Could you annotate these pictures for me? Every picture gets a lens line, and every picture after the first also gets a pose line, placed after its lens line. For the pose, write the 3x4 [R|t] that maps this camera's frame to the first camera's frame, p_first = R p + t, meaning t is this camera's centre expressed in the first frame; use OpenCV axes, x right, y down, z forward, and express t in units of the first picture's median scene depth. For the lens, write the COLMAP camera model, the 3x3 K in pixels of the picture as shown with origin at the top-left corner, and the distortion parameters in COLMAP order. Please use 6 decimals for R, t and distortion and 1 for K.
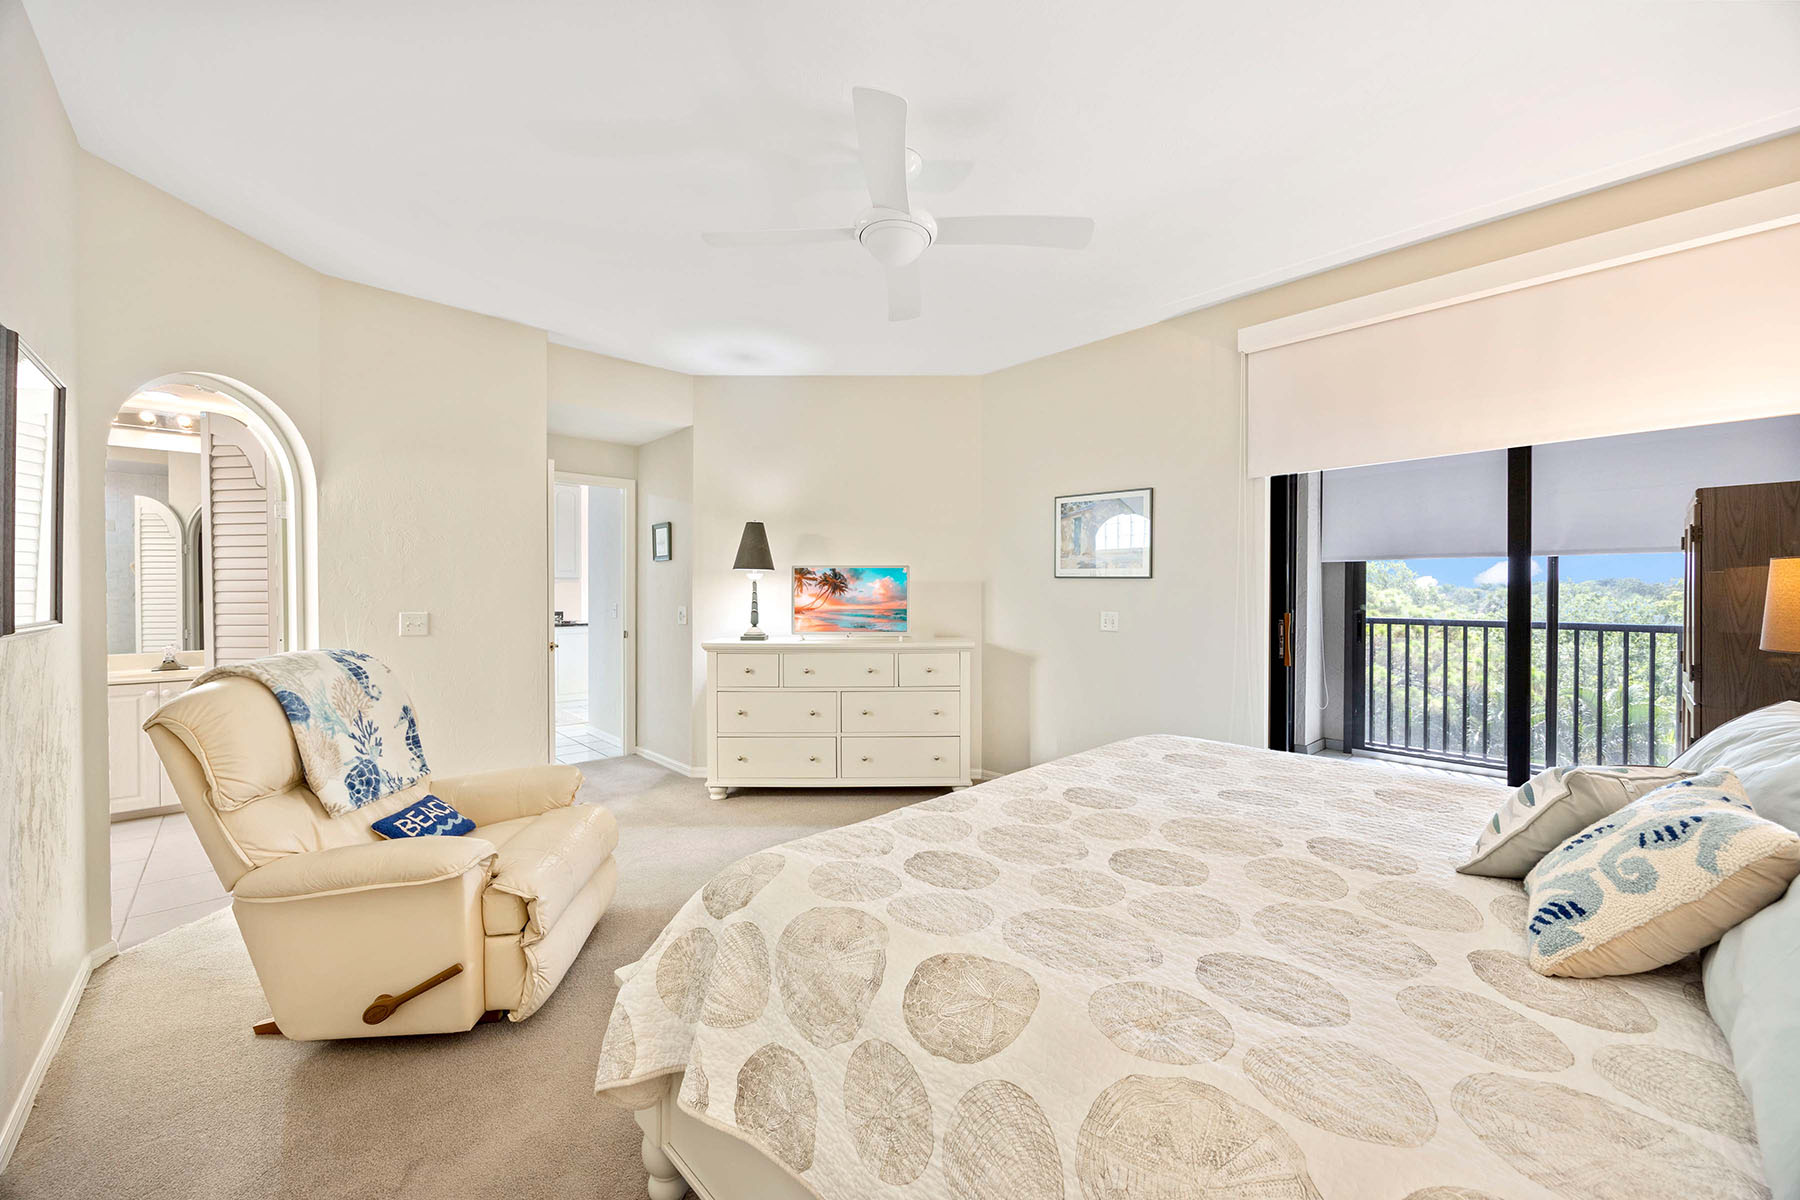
lens RADIAL K [[690.3, 0, 900.0], [0, 690.3, 600.0], [0, 0, 1]] dist [-0.002949, -0.000209]
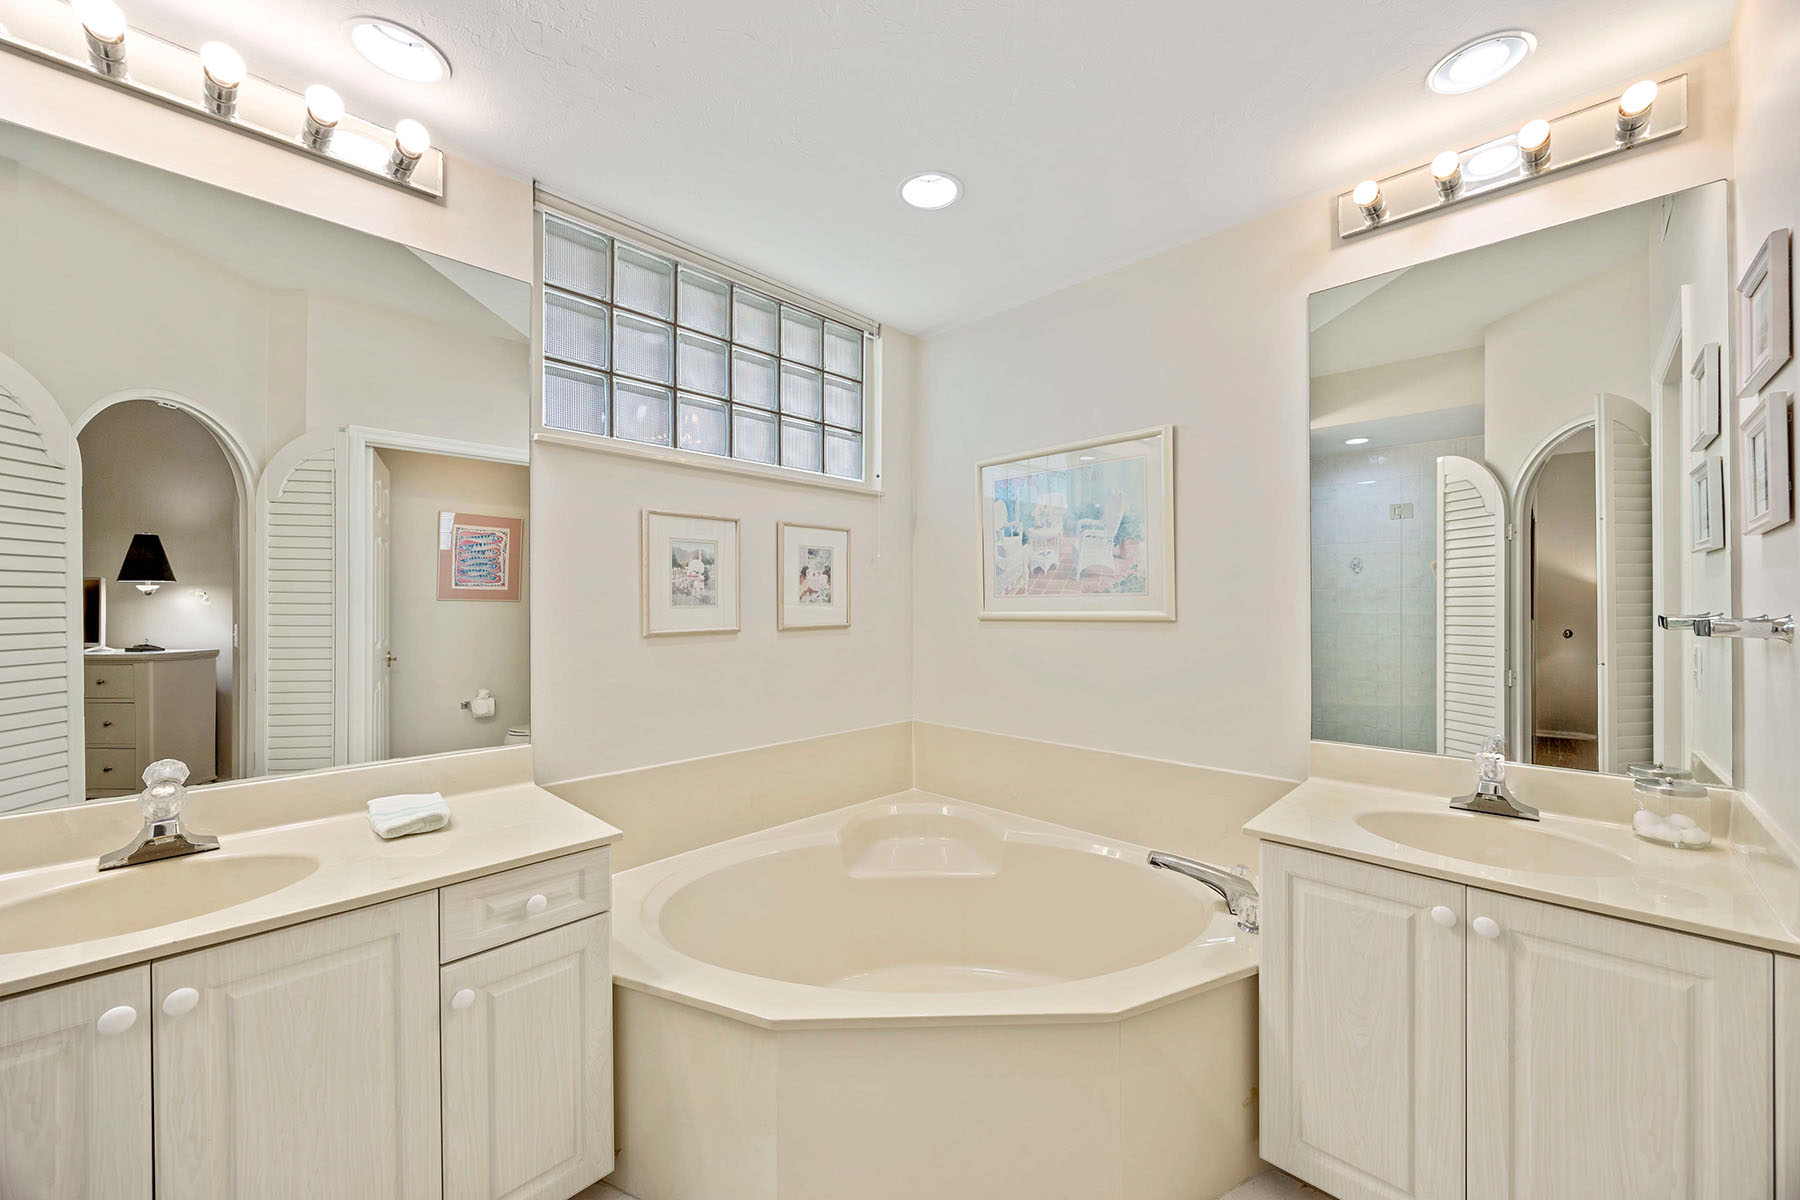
lens RADIAL K [[690.3, 0, 900.0], [0, 690.3, 600.0], [0, 0, 1]] dist [-0.002949, -0.000209]
pose [[0.055099, -0.006093, -0.998462, -0.570533], [-0.006429, 0.999958, -0.006457, -0.012497], [0.998460, 0.006775, 0.055057, 0.531291]]
